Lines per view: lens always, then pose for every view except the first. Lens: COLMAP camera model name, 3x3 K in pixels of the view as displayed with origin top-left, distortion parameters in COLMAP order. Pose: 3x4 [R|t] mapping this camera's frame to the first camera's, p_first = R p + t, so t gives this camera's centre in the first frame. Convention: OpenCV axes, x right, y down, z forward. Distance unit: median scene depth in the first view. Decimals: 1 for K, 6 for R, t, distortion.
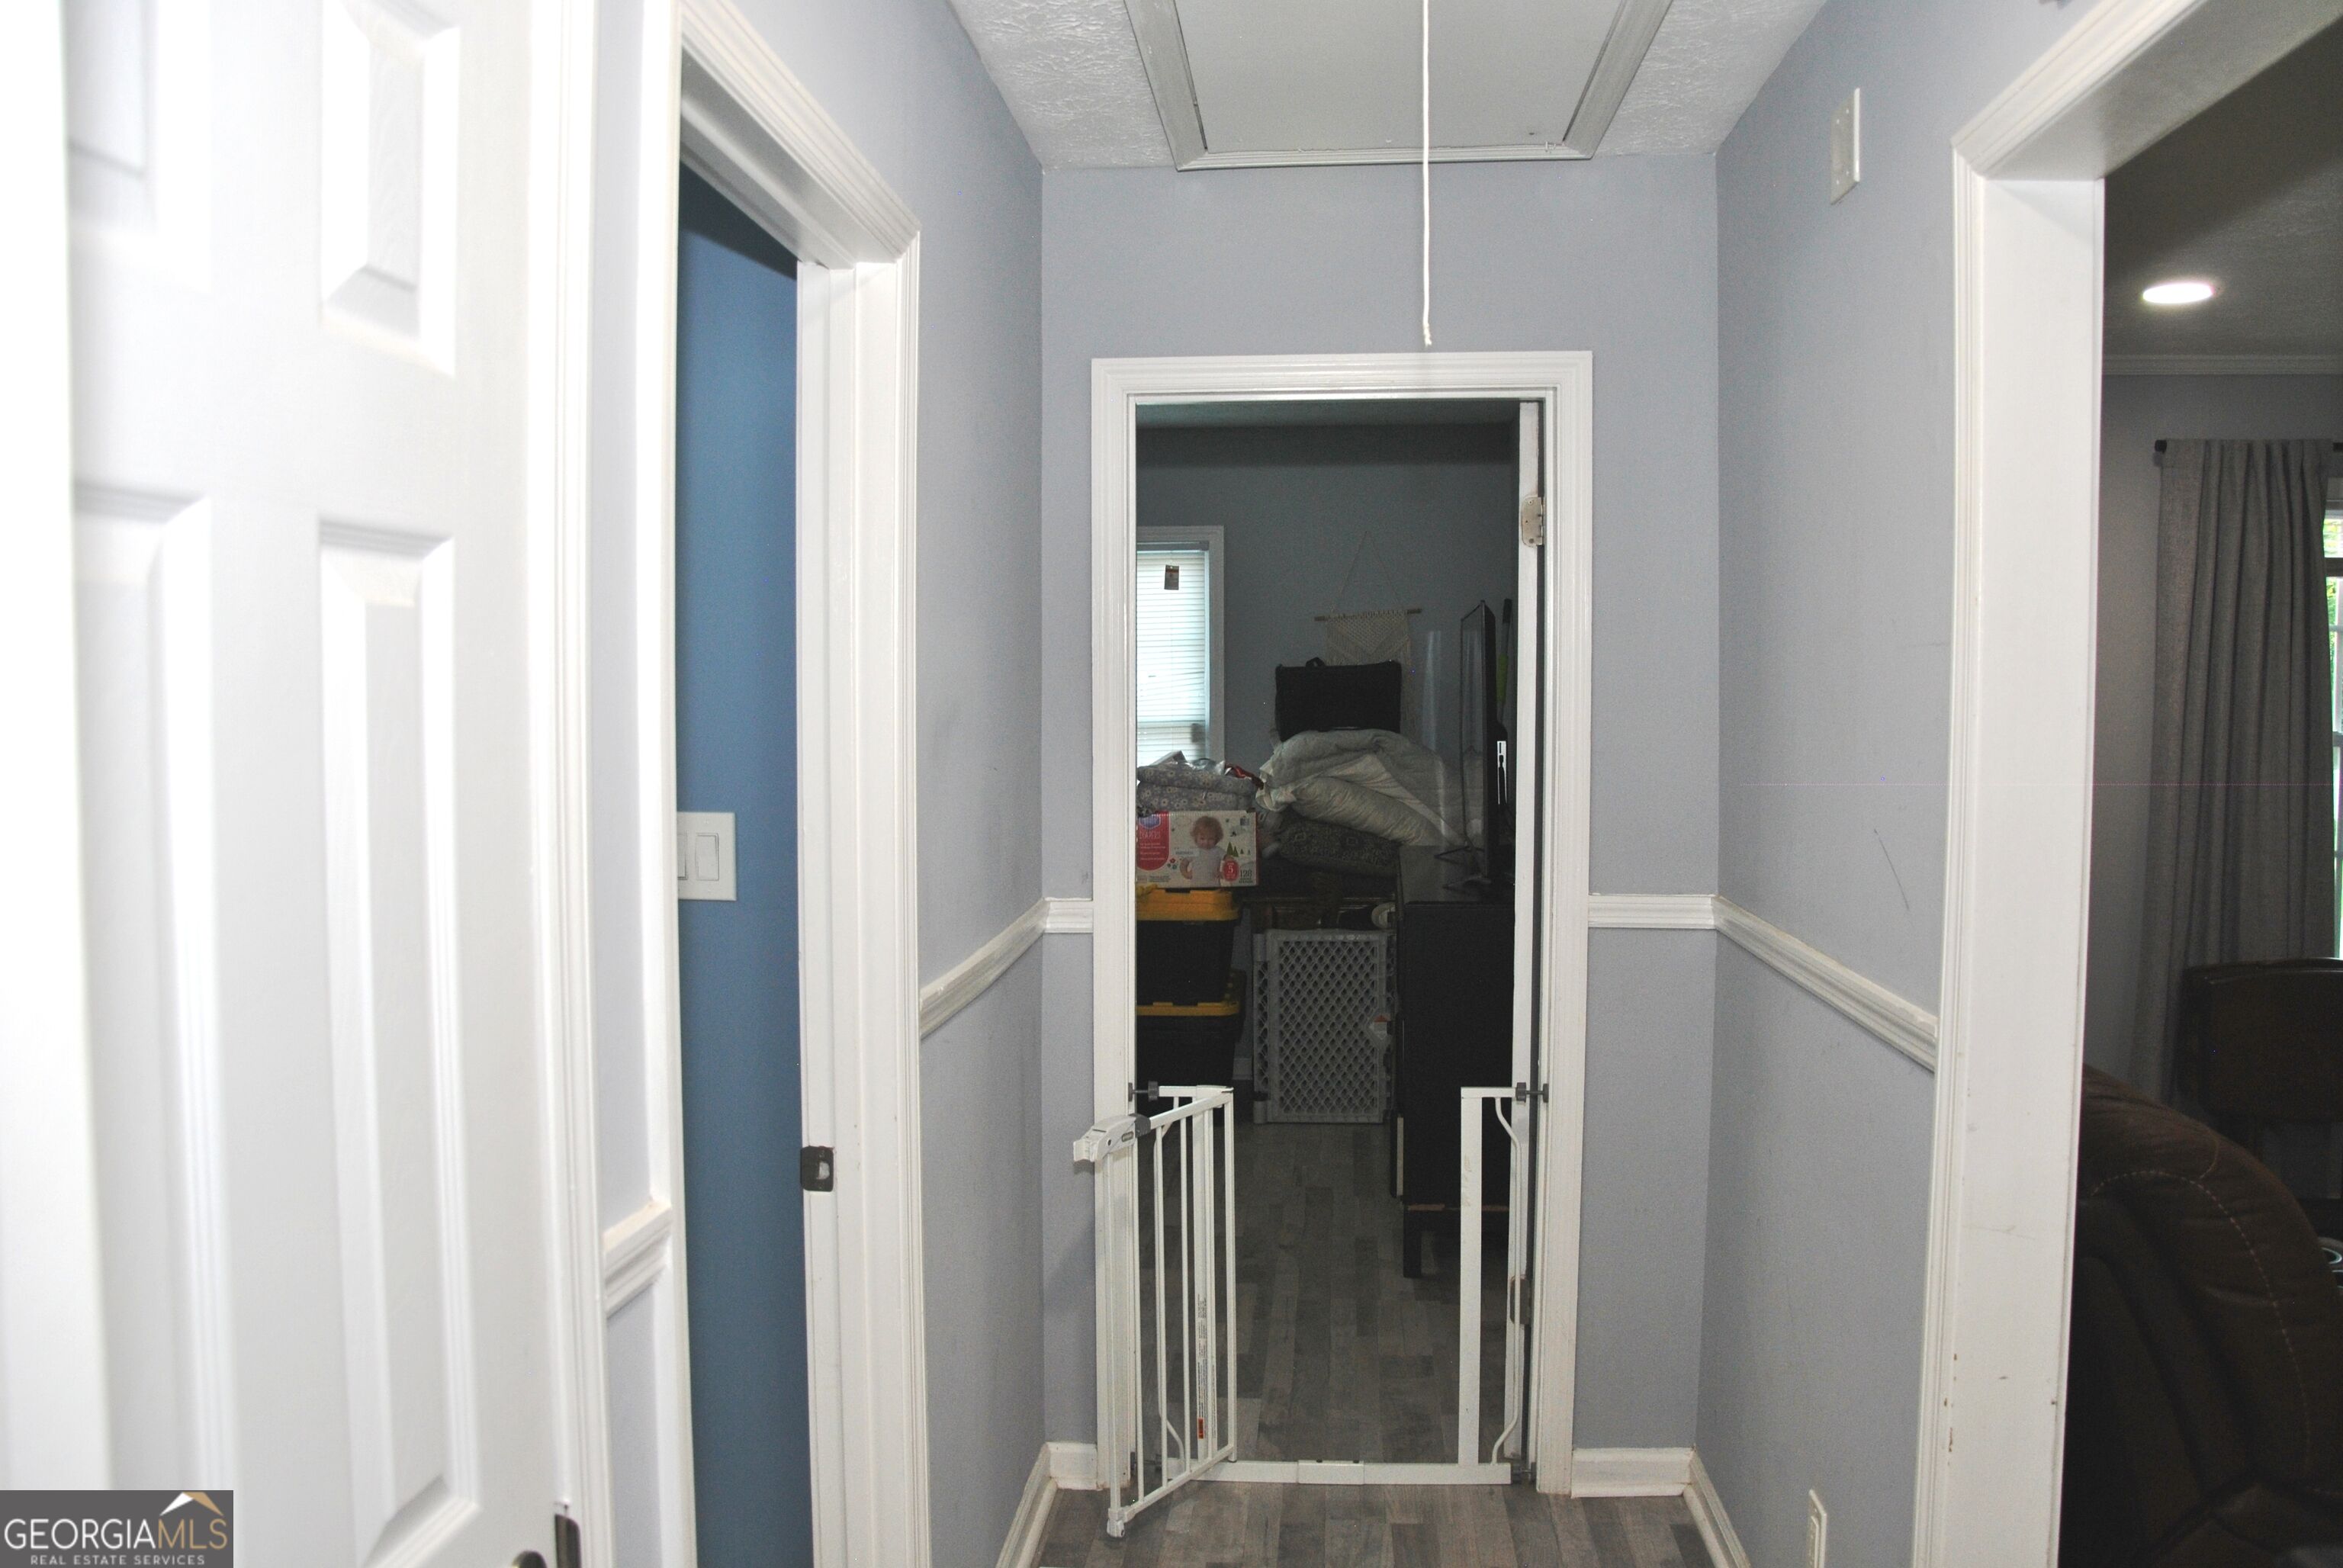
lens RADIAL K [[1826.0, 0, 1192.8], [0, 1826.0, 776.0], [0, 0, 1]] dist [-0.167369, 0.135028]
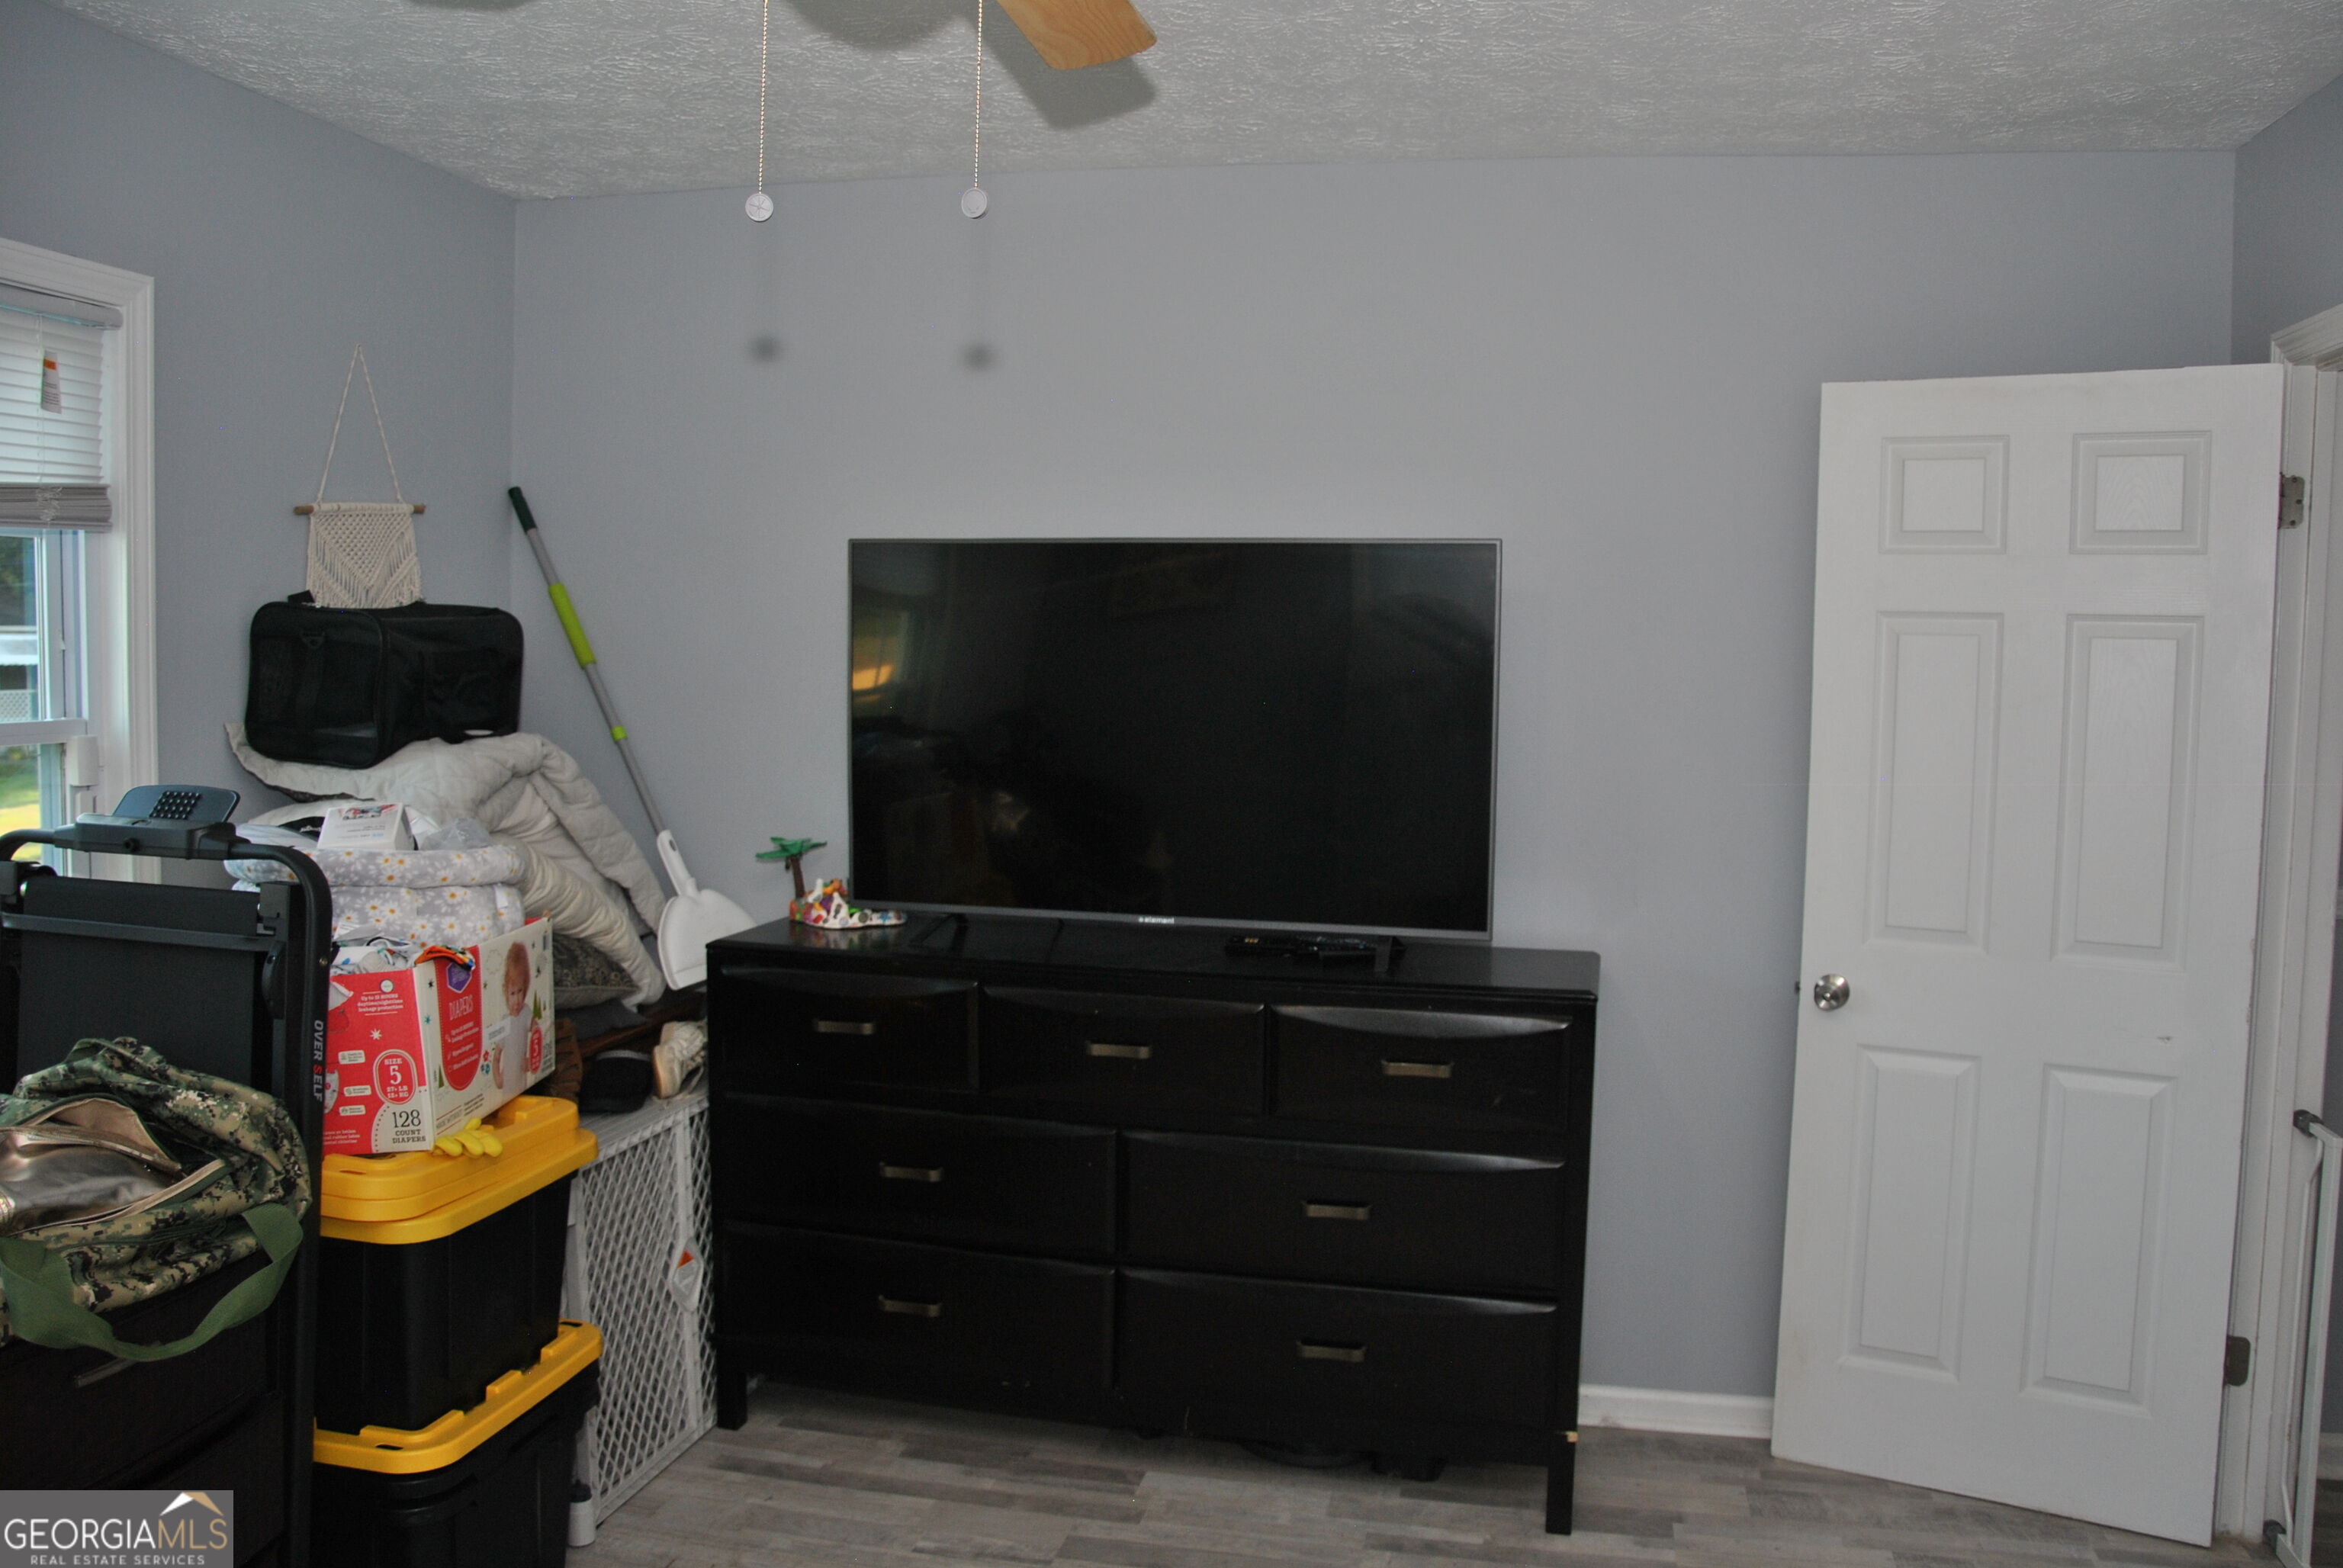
lens RADIAL K [[1864.5, 0, 1171.5], [0, 1864.5, 784.0], [0, 0, 1]] dist [-0.168089, 0.145242]
pose [[0.163304, -0.077190, 0.983551, -0.402294], [0.030711, 0.996849, 0.073134, -0.044750], [-0.986098, 0.018262, 0.165160, 0.755633]]
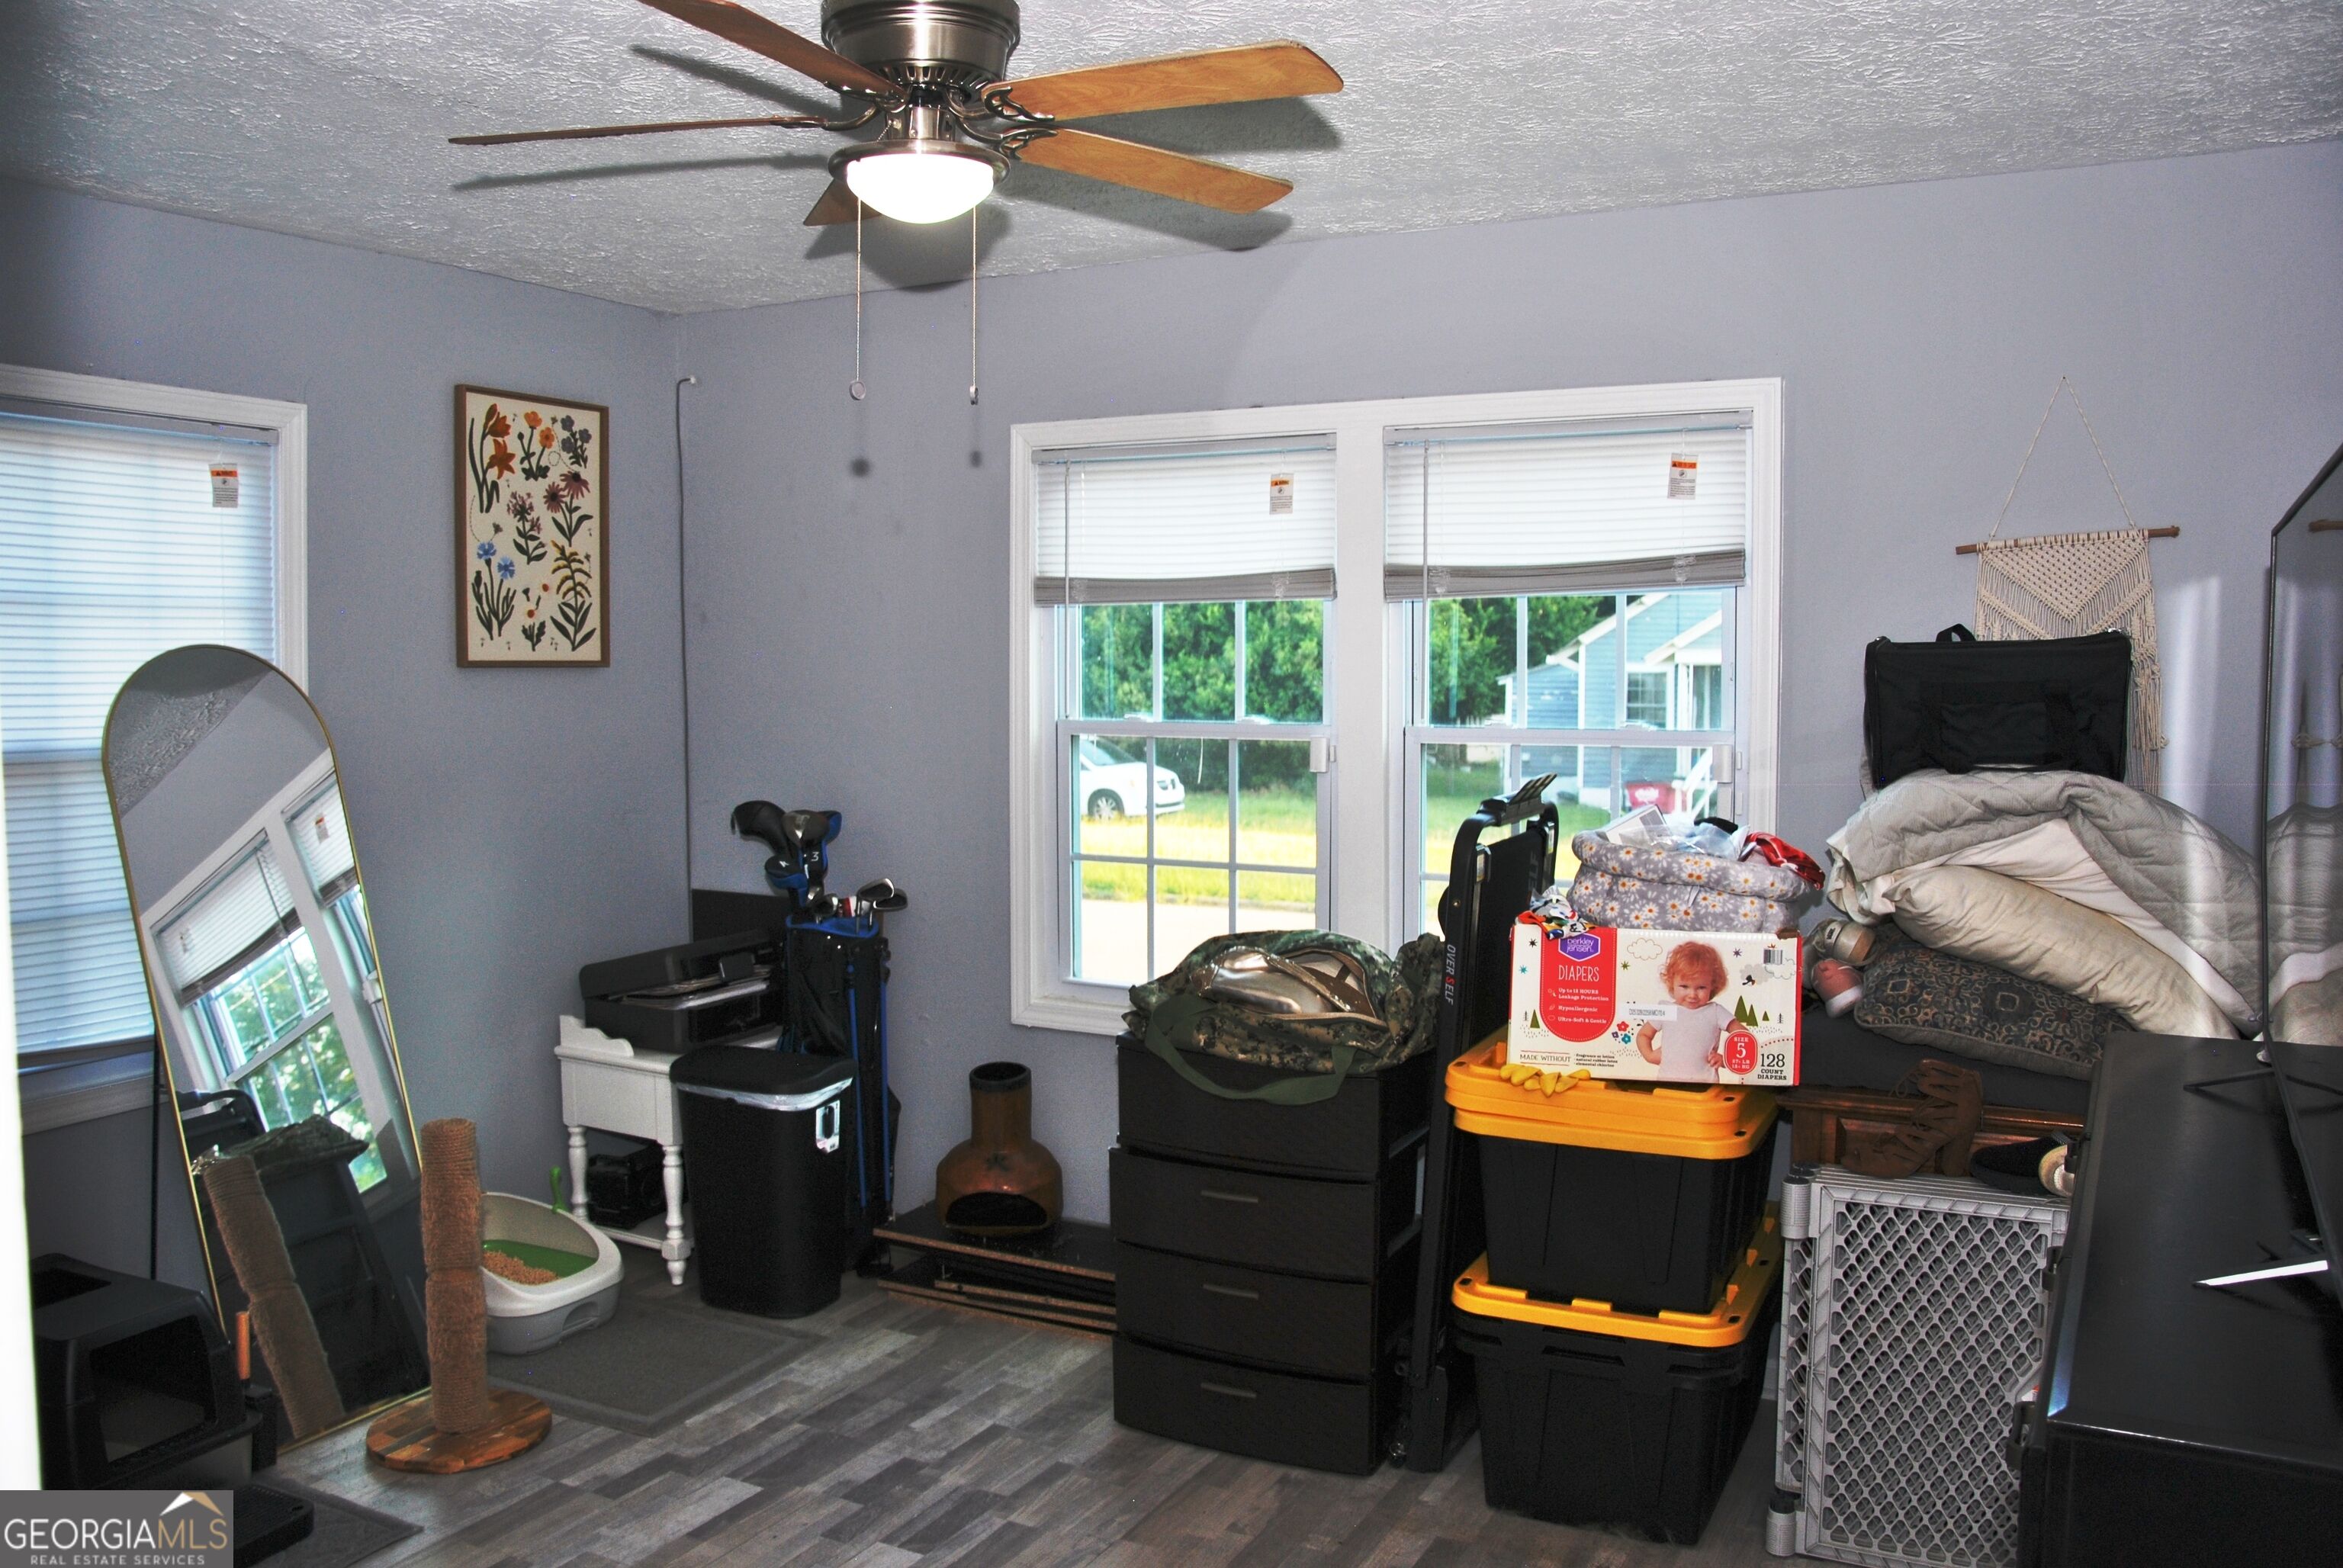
lens RADIAL K [[1826.0, 0, 1192.8], [0, 1826.0, 776.0], [0, 0, 1]] dist [-0.167369, 0.135028]
pose [[0.921869, 0.026382, -0.386603, 0.069104], [-0.022967, 0.999646, 0.013450, -0.026068], [0.386821, -0.003520, 0.922148, 0.490703]]
